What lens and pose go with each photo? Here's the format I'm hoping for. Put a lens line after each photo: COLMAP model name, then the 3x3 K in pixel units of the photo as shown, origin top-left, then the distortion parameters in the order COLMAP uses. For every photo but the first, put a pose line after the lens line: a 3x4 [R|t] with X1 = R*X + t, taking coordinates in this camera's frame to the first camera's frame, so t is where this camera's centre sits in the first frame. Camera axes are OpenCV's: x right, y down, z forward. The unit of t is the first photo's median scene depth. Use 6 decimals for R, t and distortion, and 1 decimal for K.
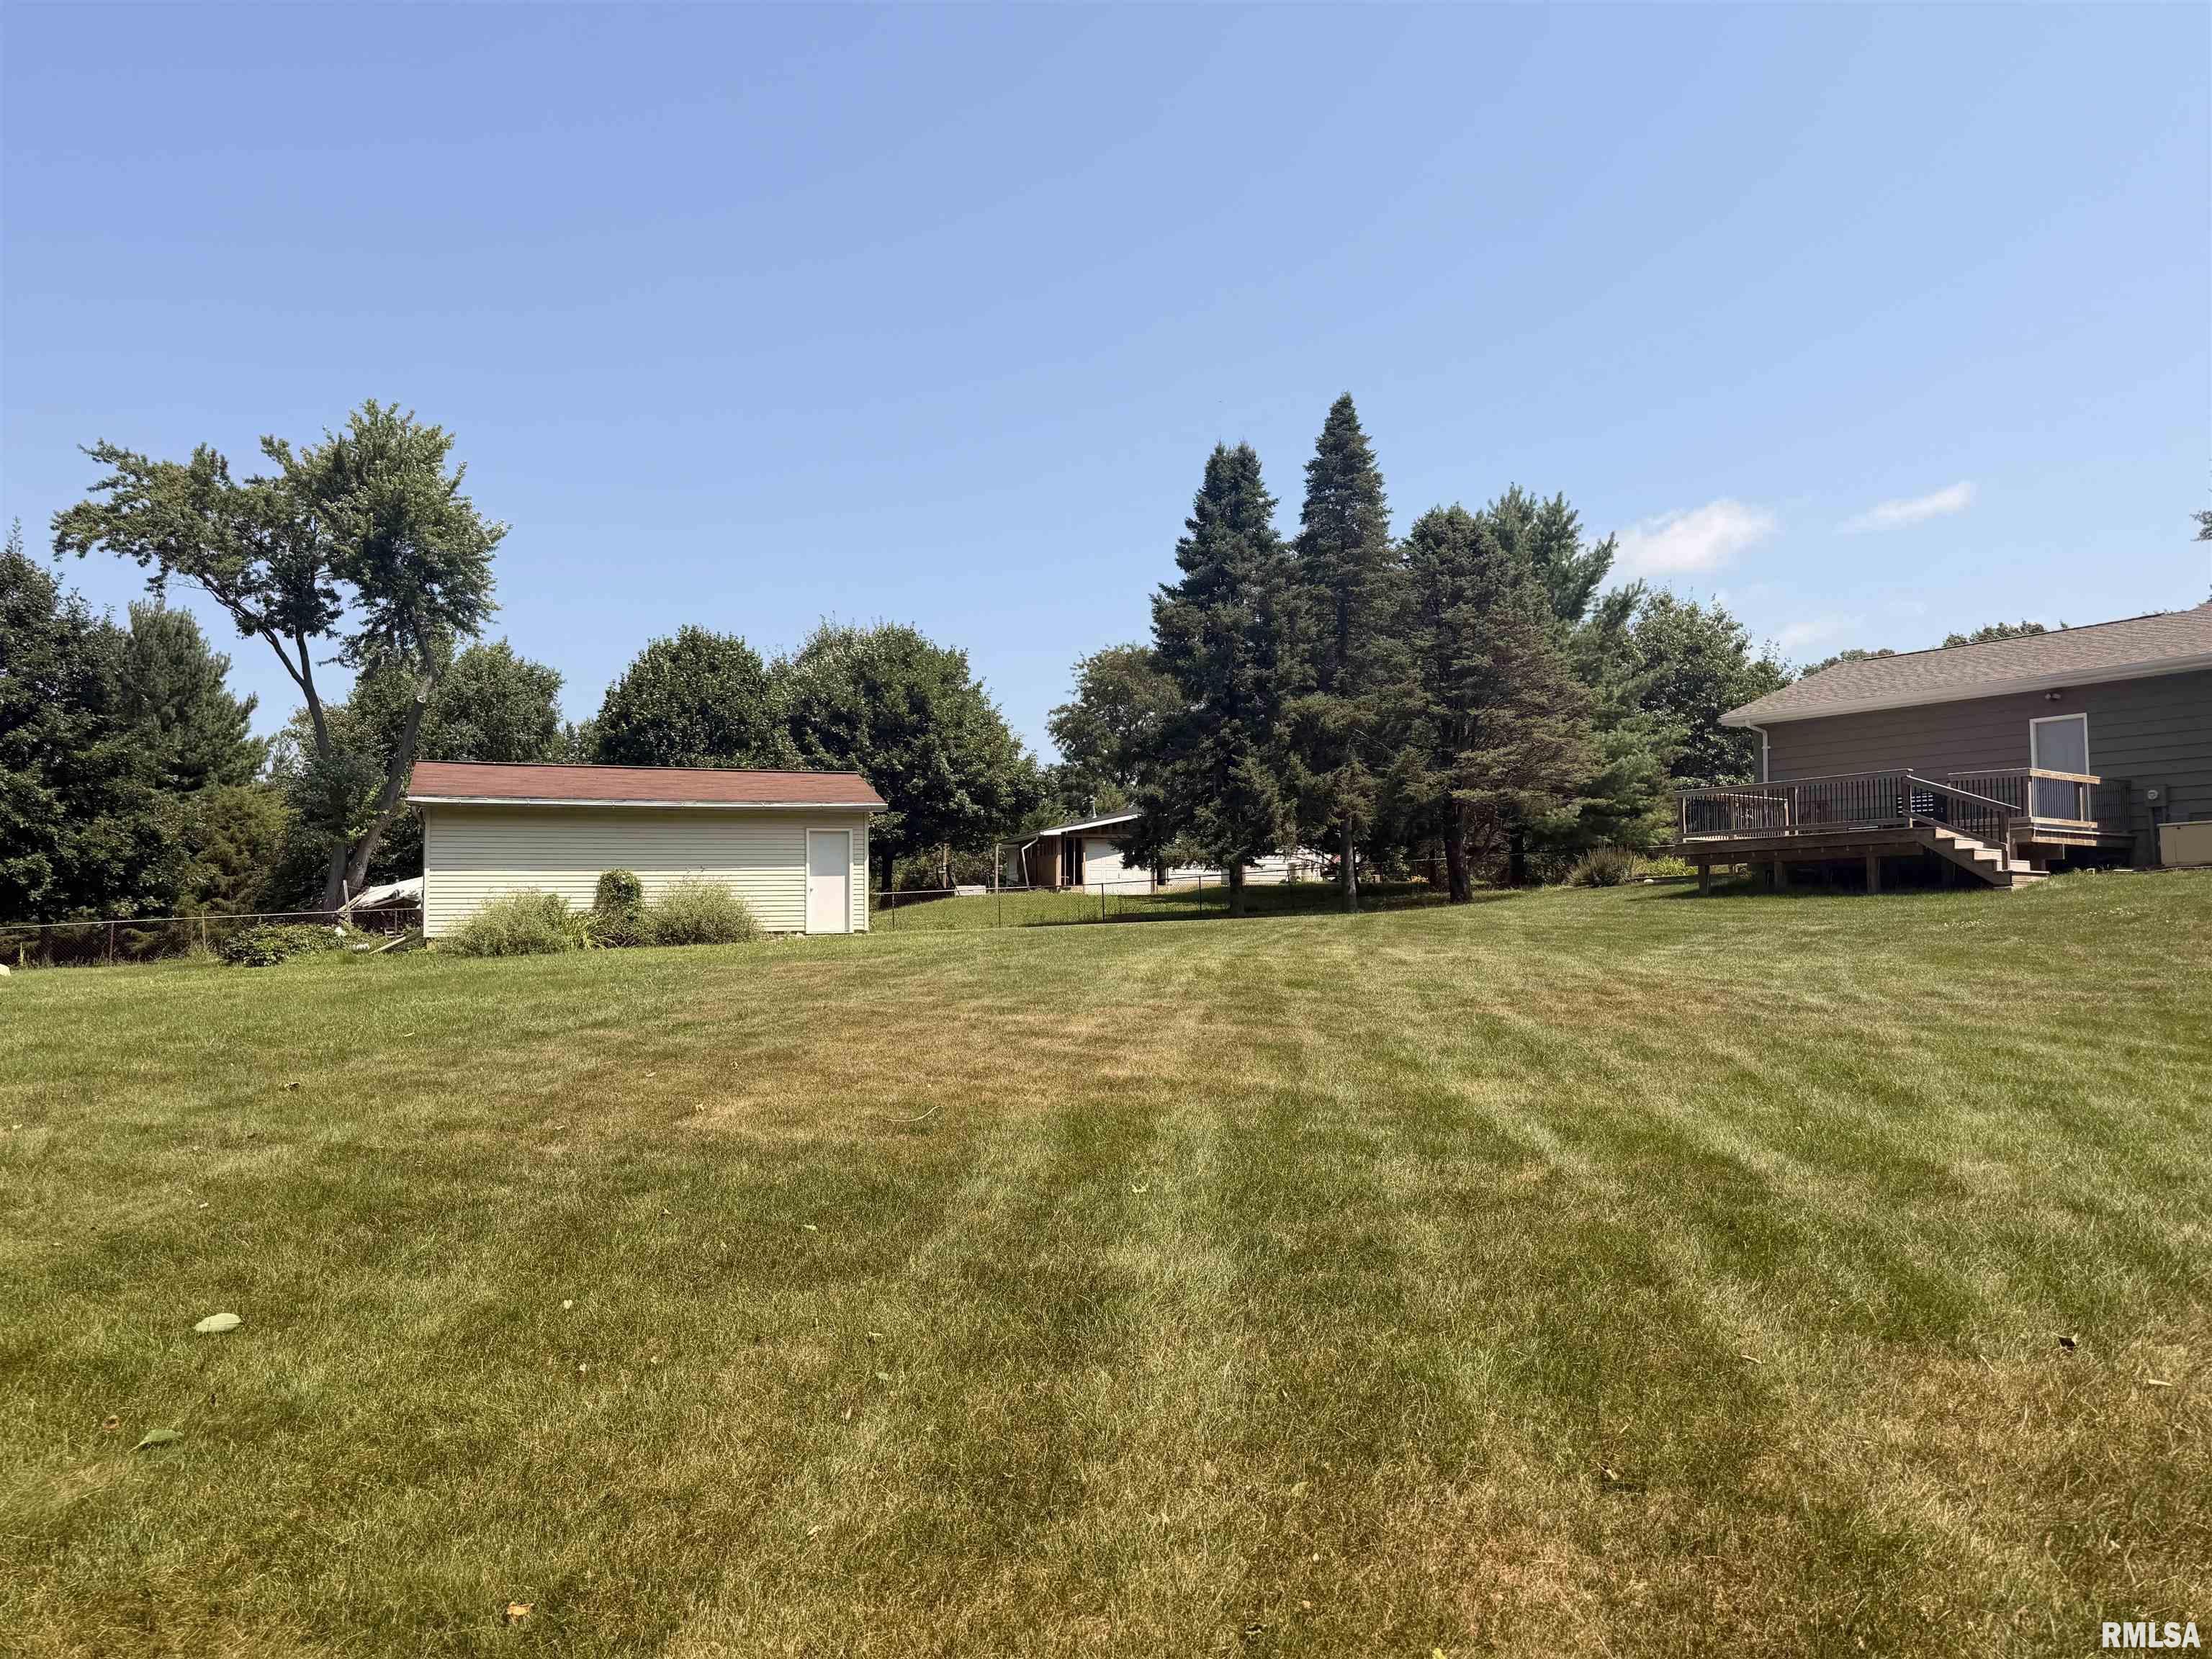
lens RADIAL K [[1563.2, 0, 1109.5], [0, 1563.2, 839.9], [0, 0, 1]] dist [0.009366, -0.022210]
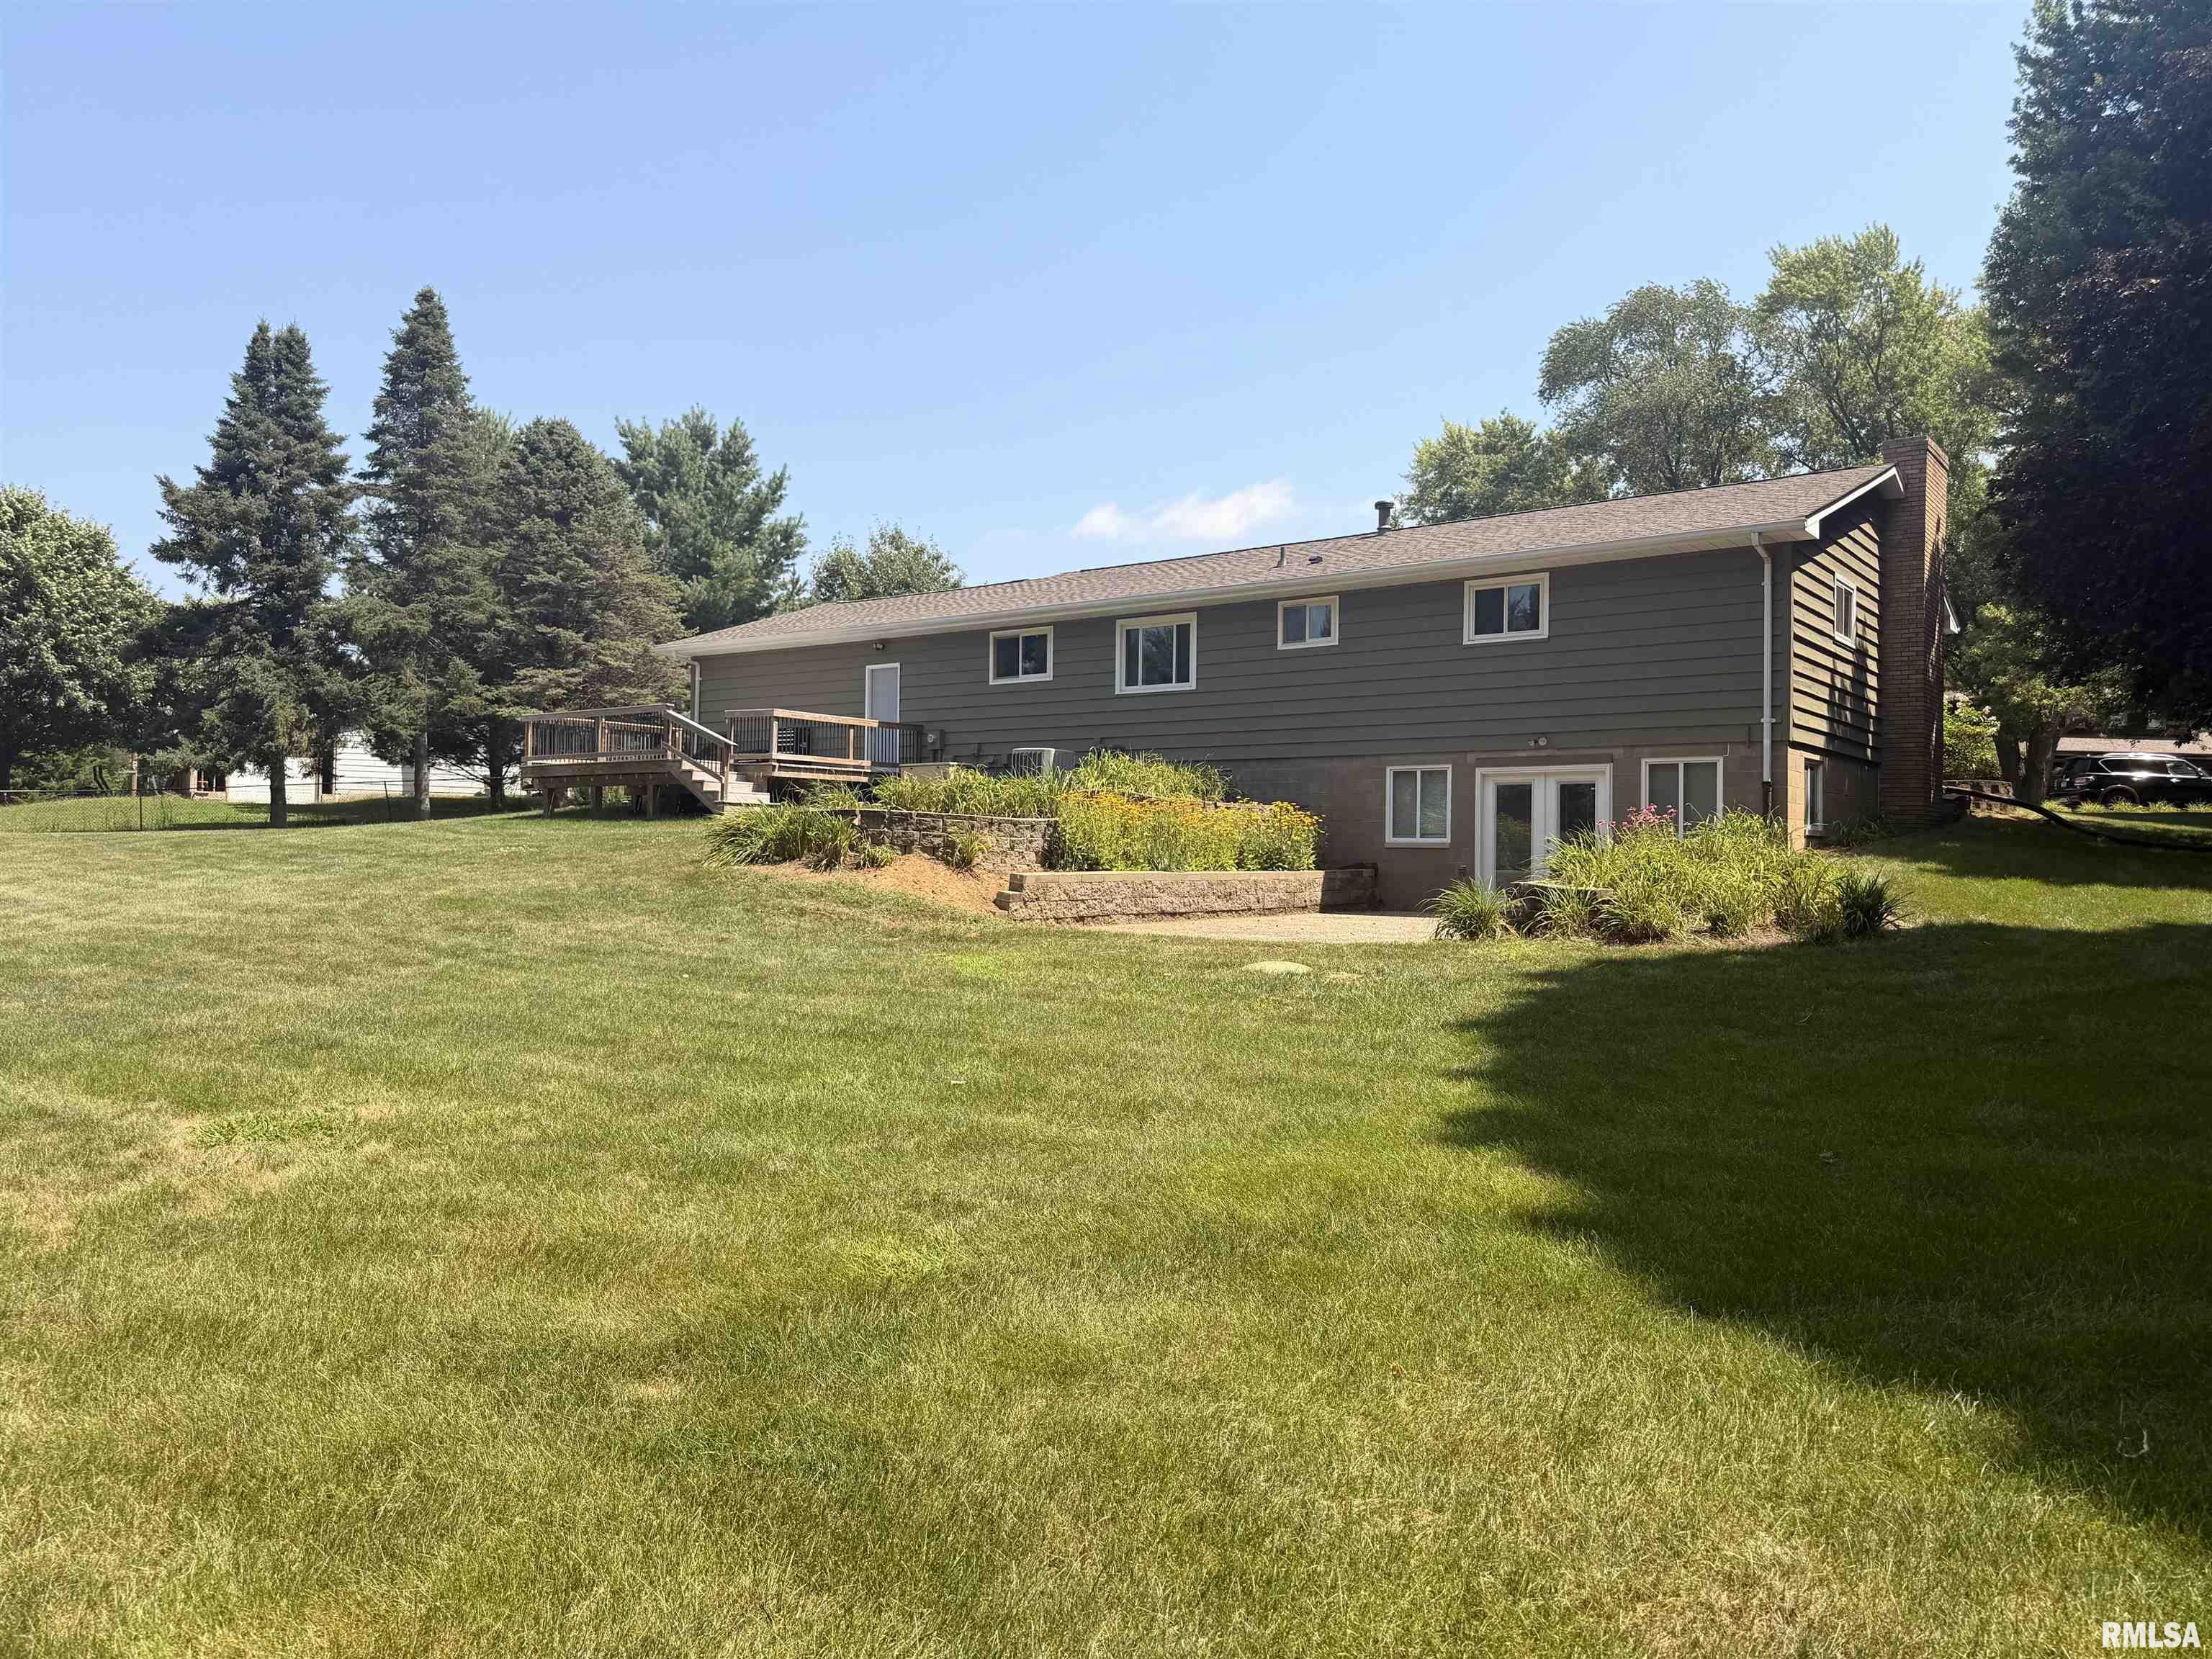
lens RADIAL K [[1563.2, 0, 1129.9], [0, 1563.2, 825.7], [0, 0, 1]] dist [0.009366, -0.022210]
pose [[0.951062, 0.030845, 0.307456, 0.281235], [-0.043109, 0.998519, 0.033174, -0.006250], [-0.305978, -0.044805, 0.950984, -0.056029]]
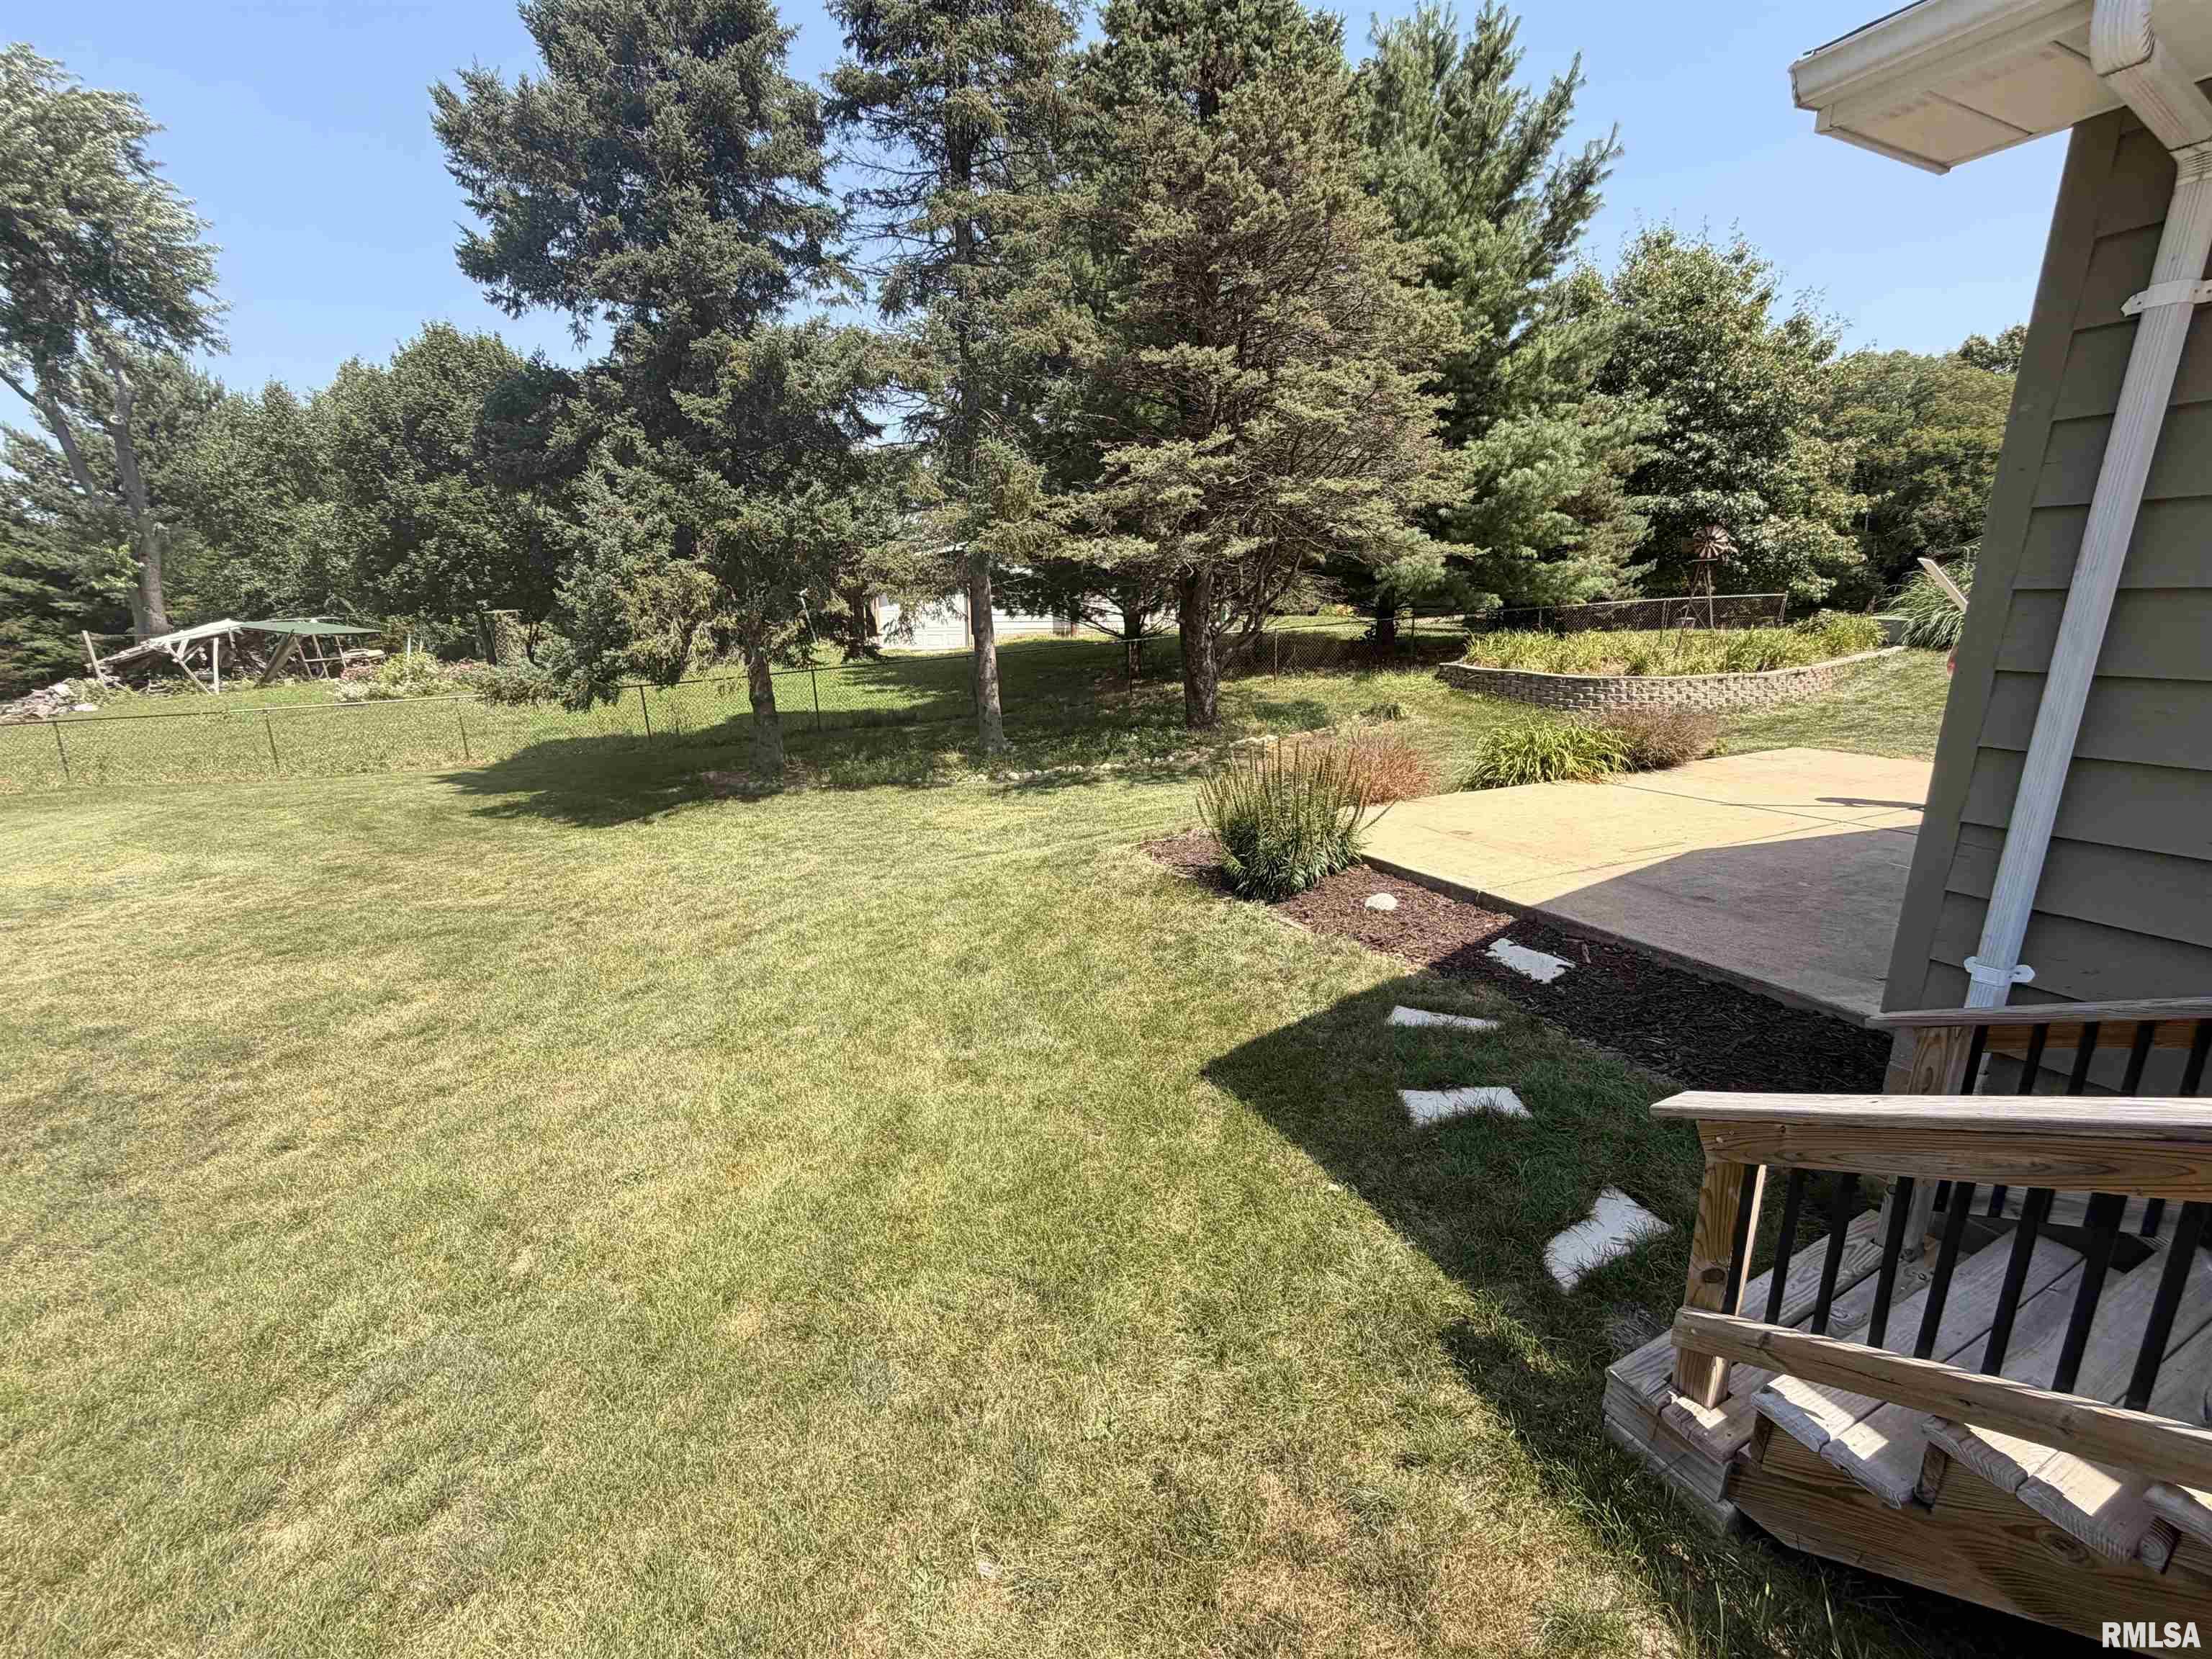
lens RADIAL K [[927.3, 0, 1126.8], [0, 927.3, 827.9], [0, 0, 1]] dist [-0.001033, -0.001234]
pose [[0.988538, 0.041946, -0.145031, 0.265340], [0.003979, 0.953056, 0.302769, -0.031515], [0.150923, -0.299875, 0.941964, 0.688269]]
